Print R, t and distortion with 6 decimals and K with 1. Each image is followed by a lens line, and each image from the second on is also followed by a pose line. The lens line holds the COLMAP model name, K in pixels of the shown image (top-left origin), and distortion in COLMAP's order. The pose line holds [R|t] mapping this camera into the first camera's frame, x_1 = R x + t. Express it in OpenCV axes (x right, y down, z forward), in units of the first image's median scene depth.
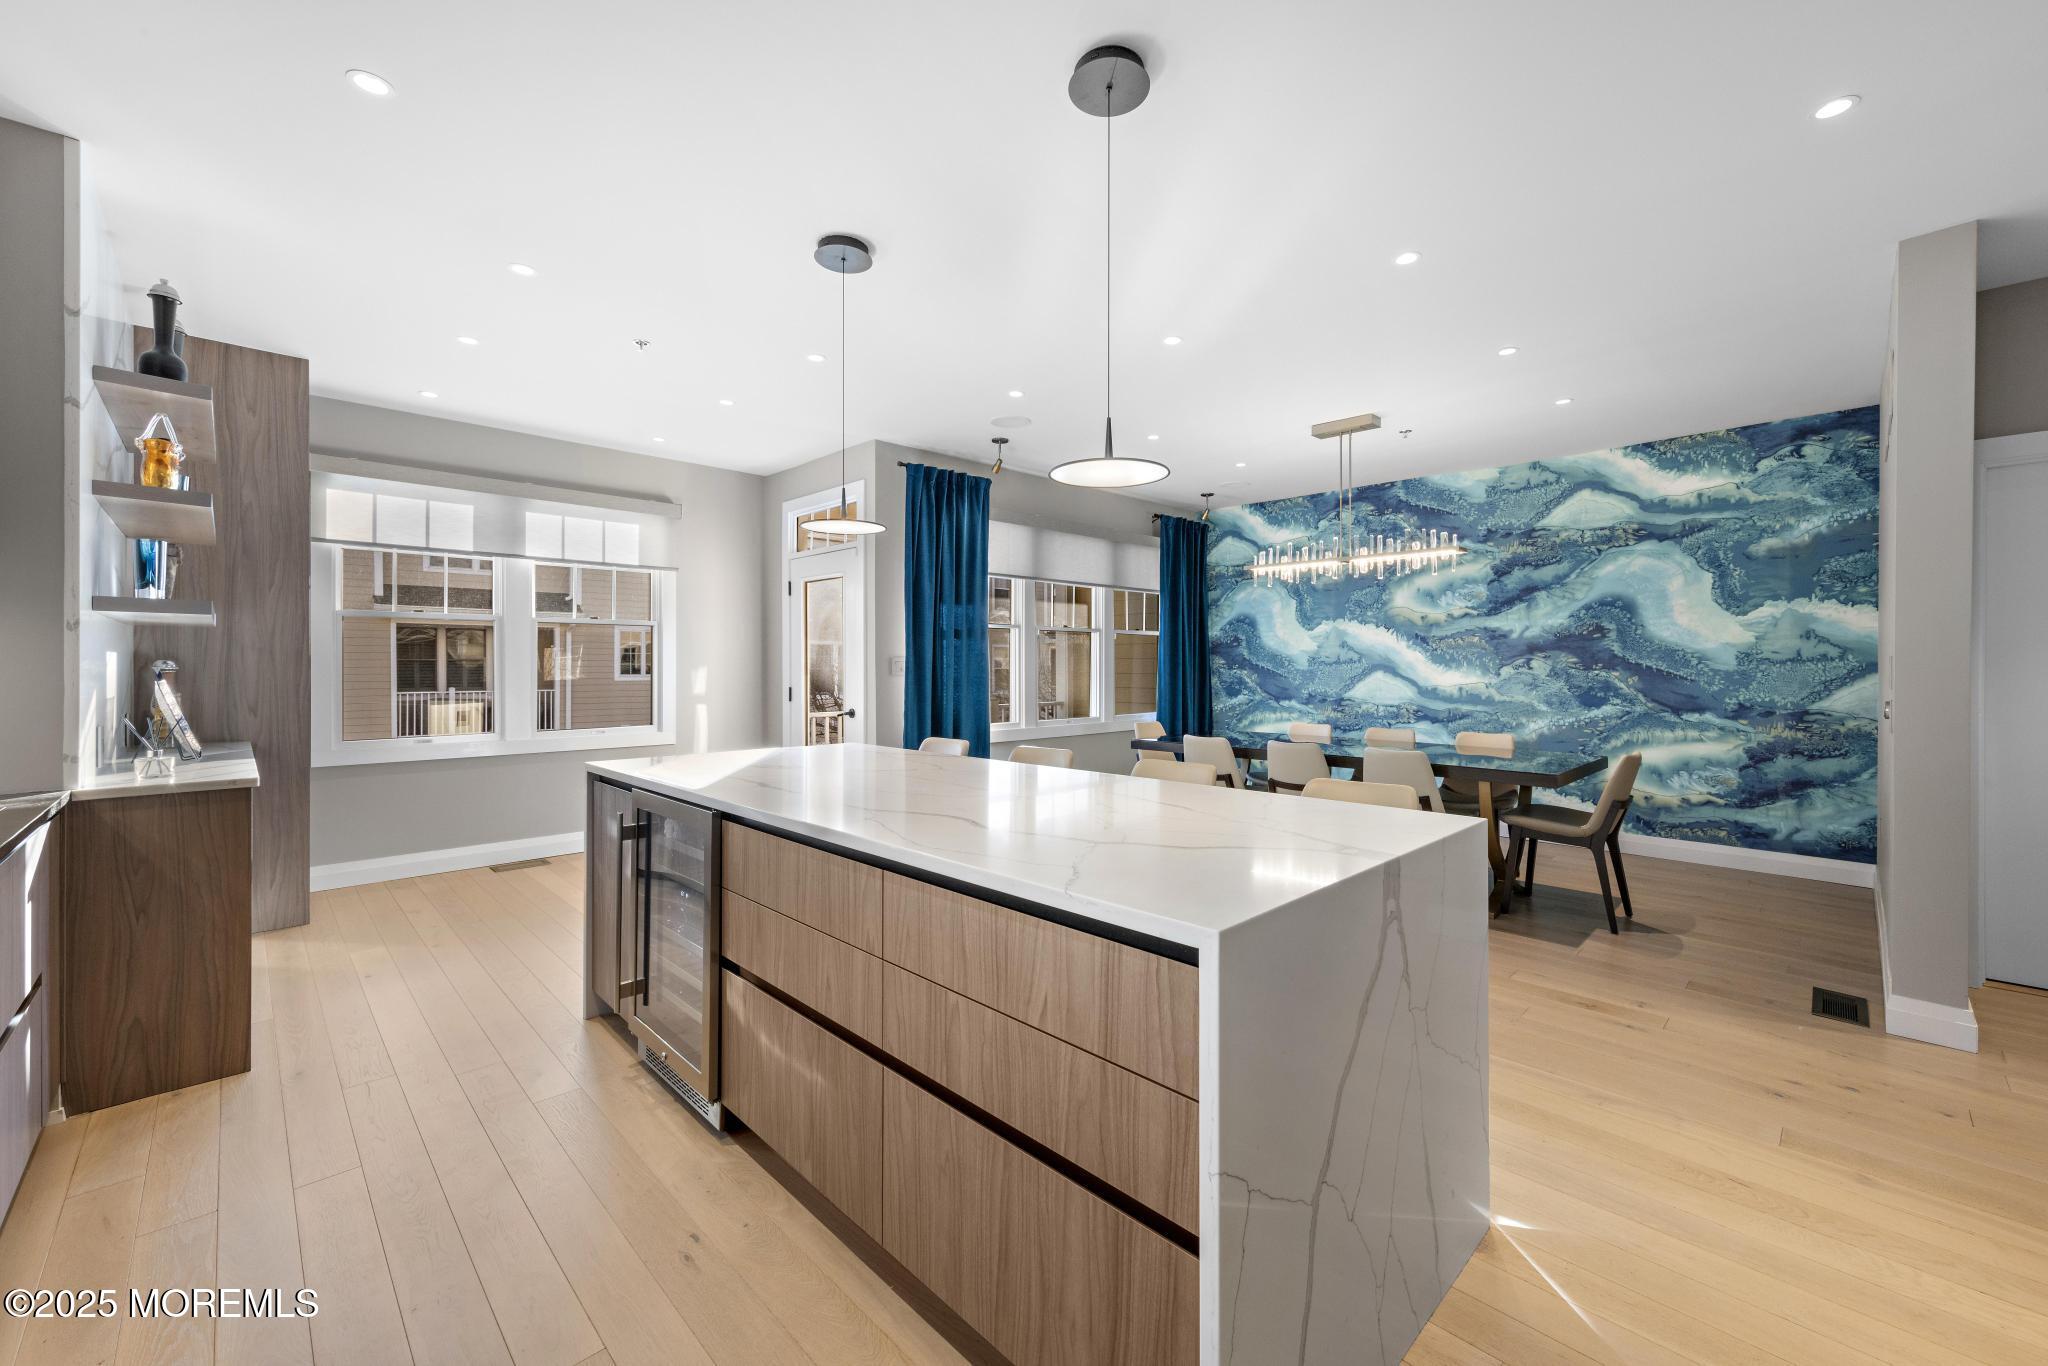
lens RADIAL K [[811.5, 0, 994.8], [0, 811.5, 665.1], [0, 0, 1]] dist [0.010011, 0.000972]
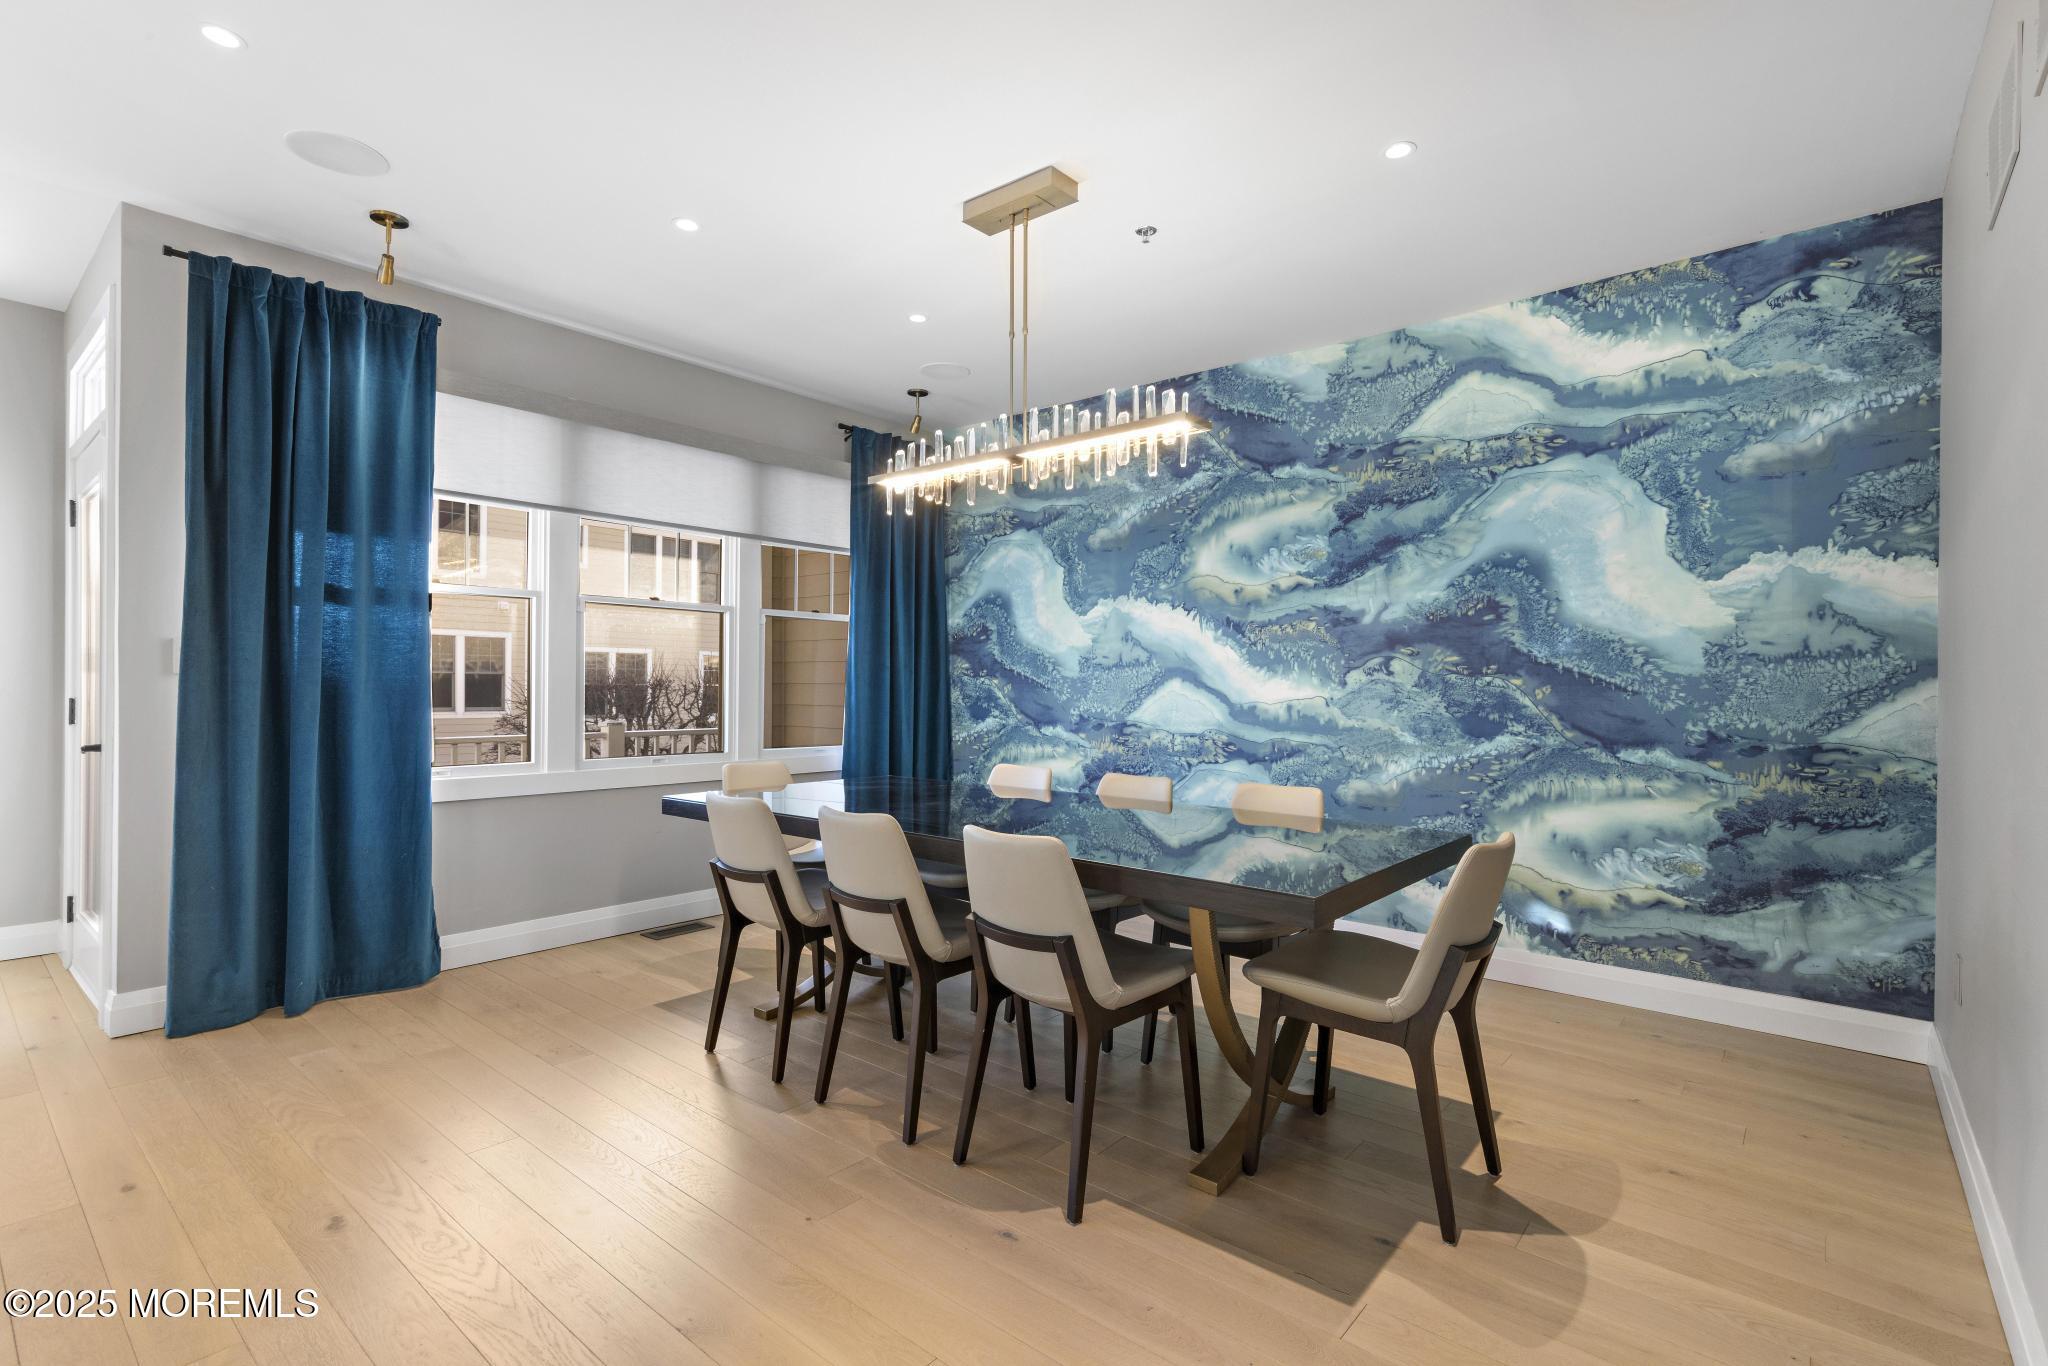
lens RADIAL K [[976.8, 0, 967.3], [0, 976.8, 682.2], [0, 0, 1]] dist [0.007489, 0.000963]
pose [[0.996201, 0.006869, 0.086817, 0.316740], [-0.006665, 0.999974, -0.002638, 0.016324], [-0.086833, 0.002049, 0.996221, 0.343918]]
